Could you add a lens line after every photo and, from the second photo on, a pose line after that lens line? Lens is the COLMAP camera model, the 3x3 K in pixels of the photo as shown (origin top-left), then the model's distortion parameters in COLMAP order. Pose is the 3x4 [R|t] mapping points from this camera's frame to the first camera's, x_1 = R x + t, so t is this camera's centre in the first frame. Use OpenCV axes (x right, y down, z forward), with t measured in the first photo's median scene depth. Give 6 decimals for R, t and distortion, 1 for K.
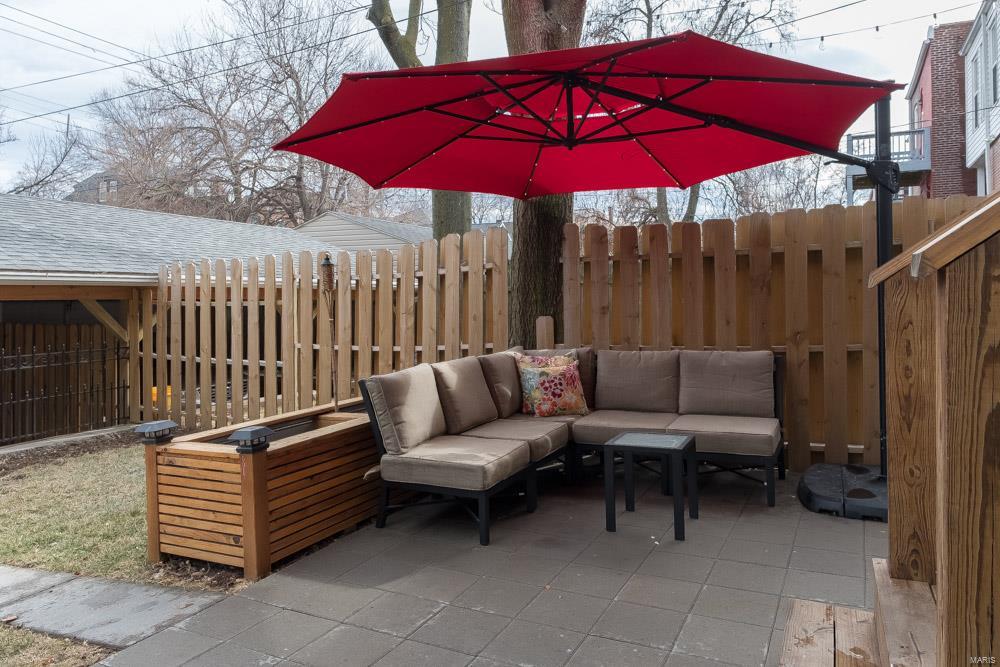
lens RADIAL K [[700.1, 0, 496.9], [0, 700.1, 301.2], [0, 0, 1]] dist [0.009019, 0.001282]
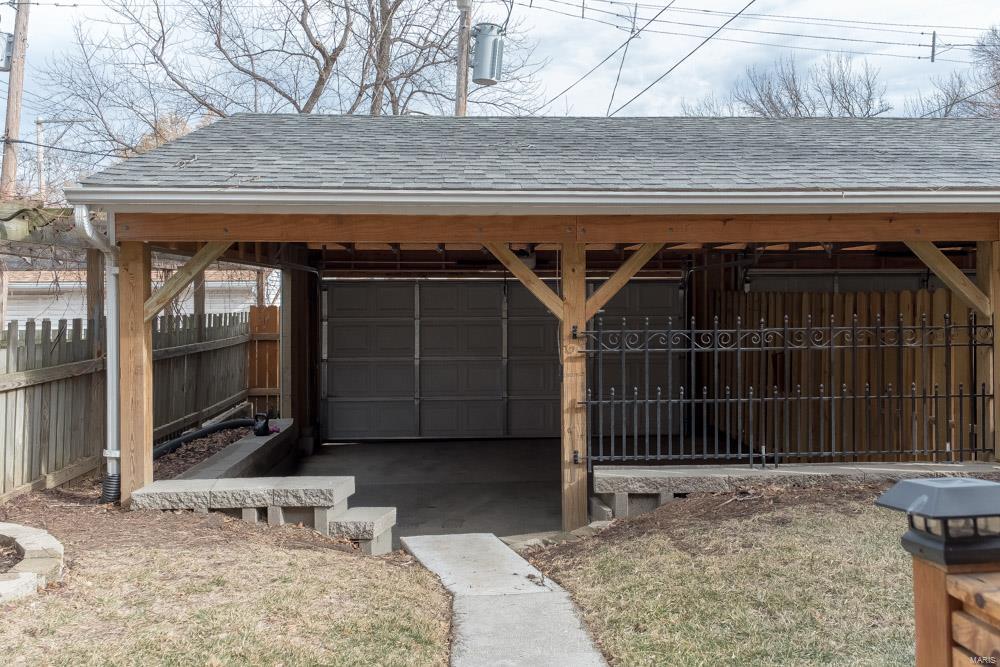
lens RADIAL K [[789.0, 0, 500.0], [0, 789.0, 313.3], [0, 0, 1]] dist [0.003223, 0.000386]
pose [[0.469968, 0.003400, -0.882677, -0.163300], [-0.001672, 0.999994, 0.002961, 0.058664], [0.882682, 0.000084, 0.469971, 0.383173]]
